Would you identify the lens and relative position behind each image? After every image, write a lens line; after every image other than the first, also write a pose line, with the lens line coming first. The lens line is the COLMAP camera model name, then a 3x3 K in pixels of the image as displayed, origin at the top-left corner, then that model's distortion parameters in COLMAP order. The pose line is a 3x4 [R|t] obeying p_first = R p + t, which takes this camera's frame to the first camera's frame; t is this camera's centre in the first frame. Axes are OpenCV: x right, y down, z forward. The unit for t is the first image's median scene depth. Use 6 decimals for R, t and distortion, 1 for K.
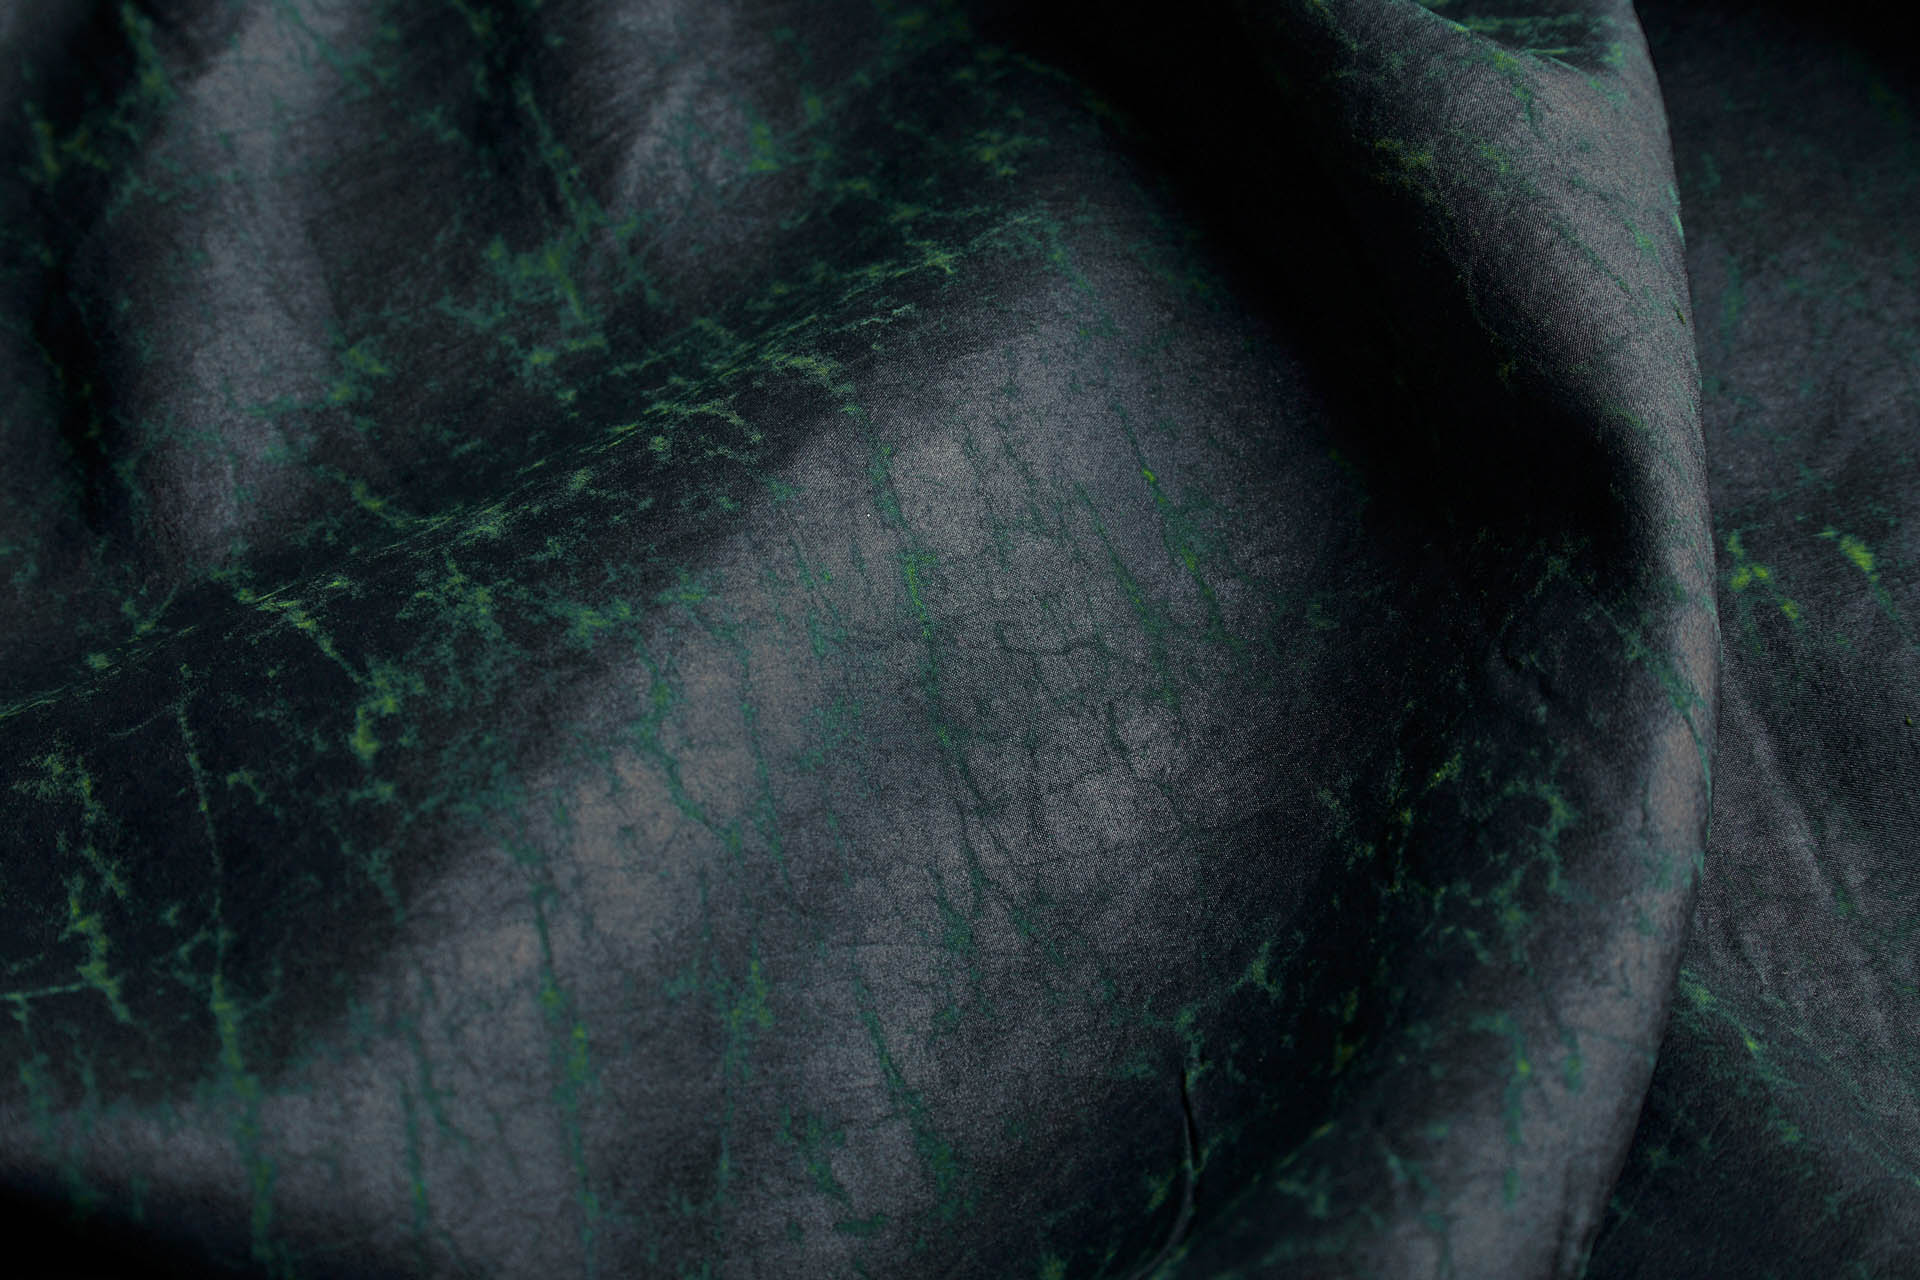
lens RADIAL K [[4805.6, 0, 960.0], [0, 4805.6, 640.0], [0, 0, 1]] dist [-0.302129, 0.218045]
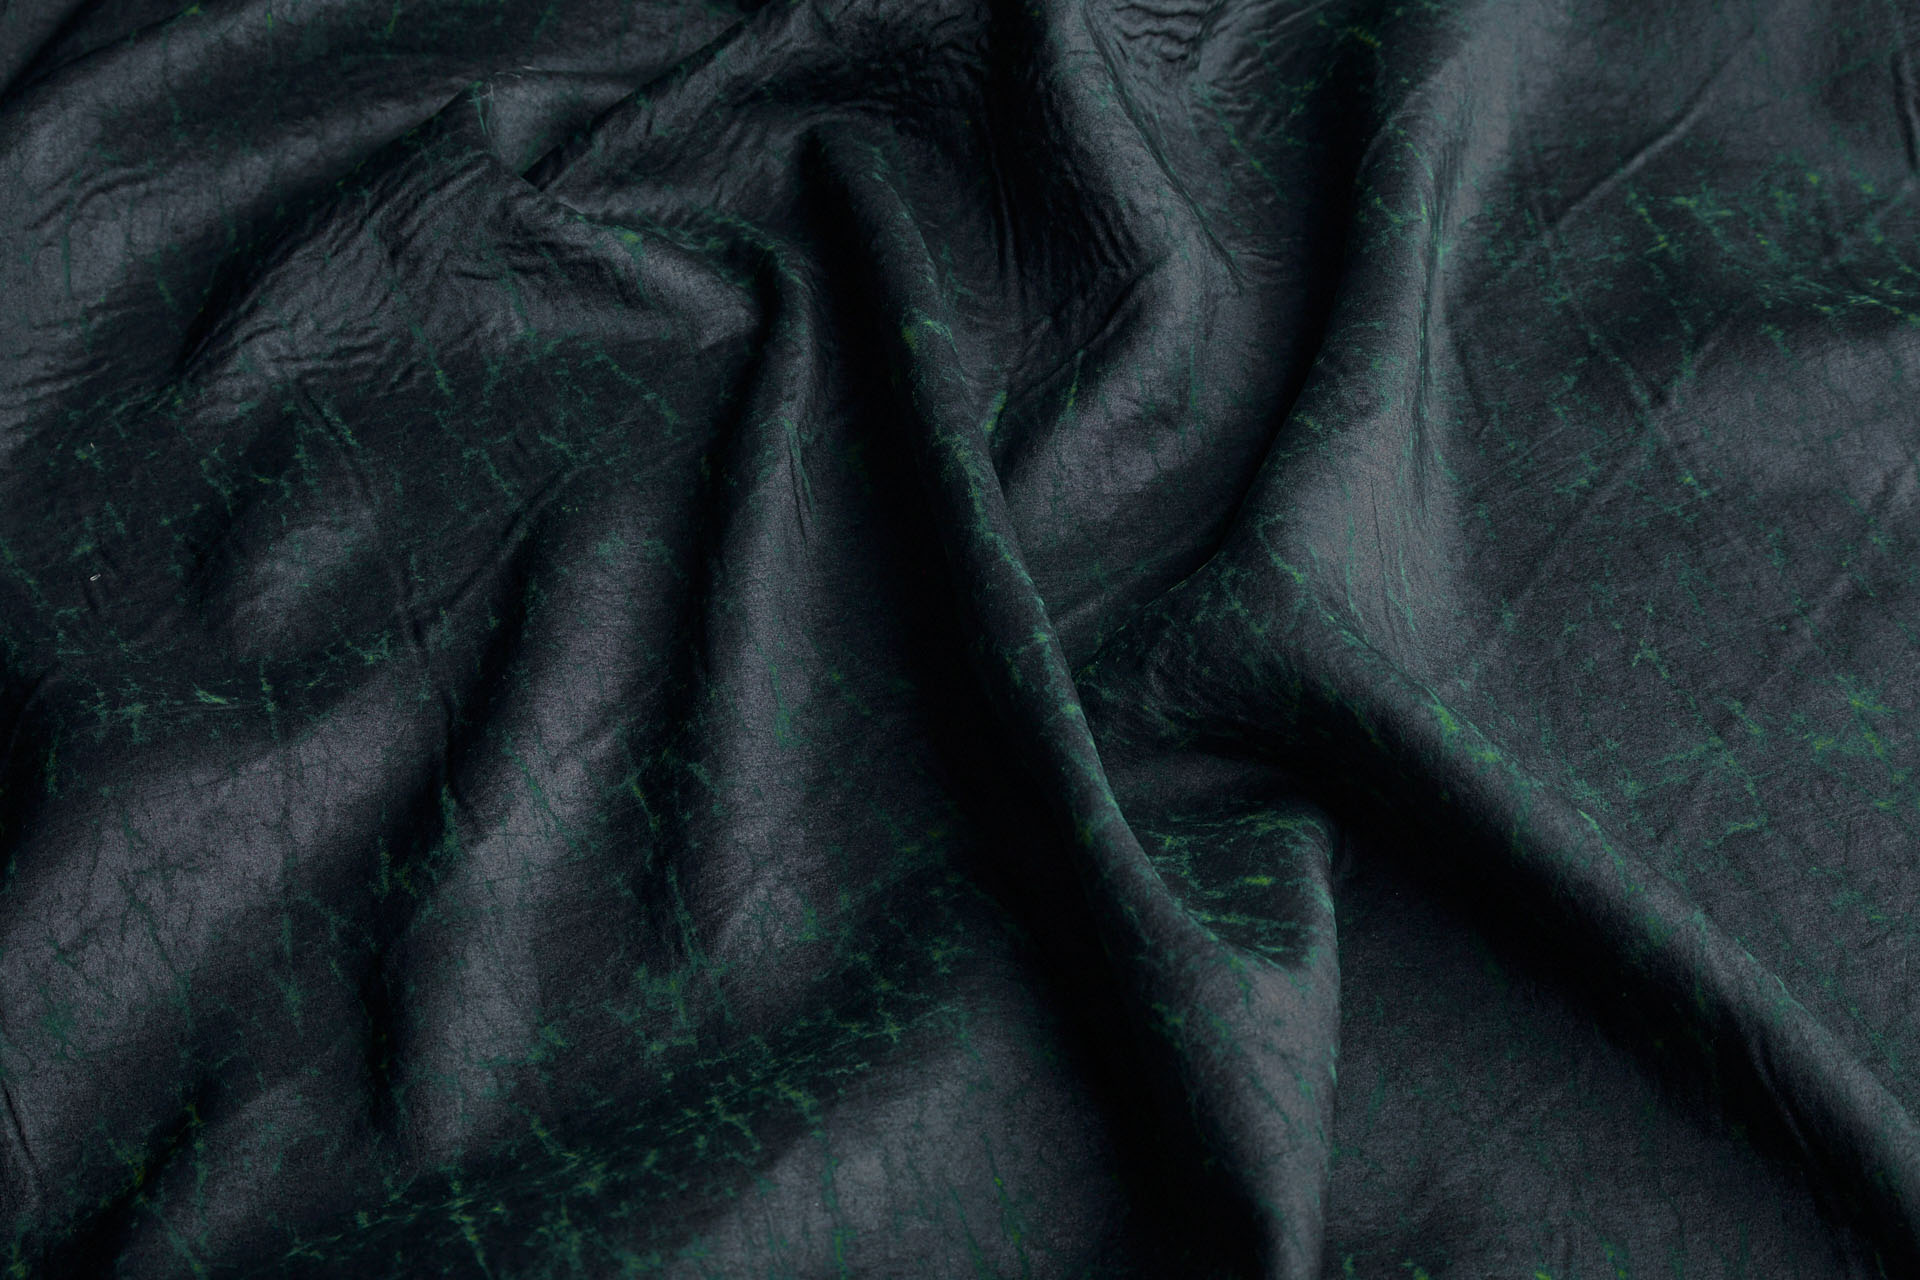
lens RADIAL K [[3025.6, 0, 960.0], [0, 3025.6, 640.0], [0, 0, 1]] dist [-0.102902, 0.075613]
pose [[0.991461, 0.107915, -0.073204, 0.081020], [-0.111191, 0.992901, -0.042251, -0.171511], [0.068125, 0.050030, 0.996422, -0.050083]]
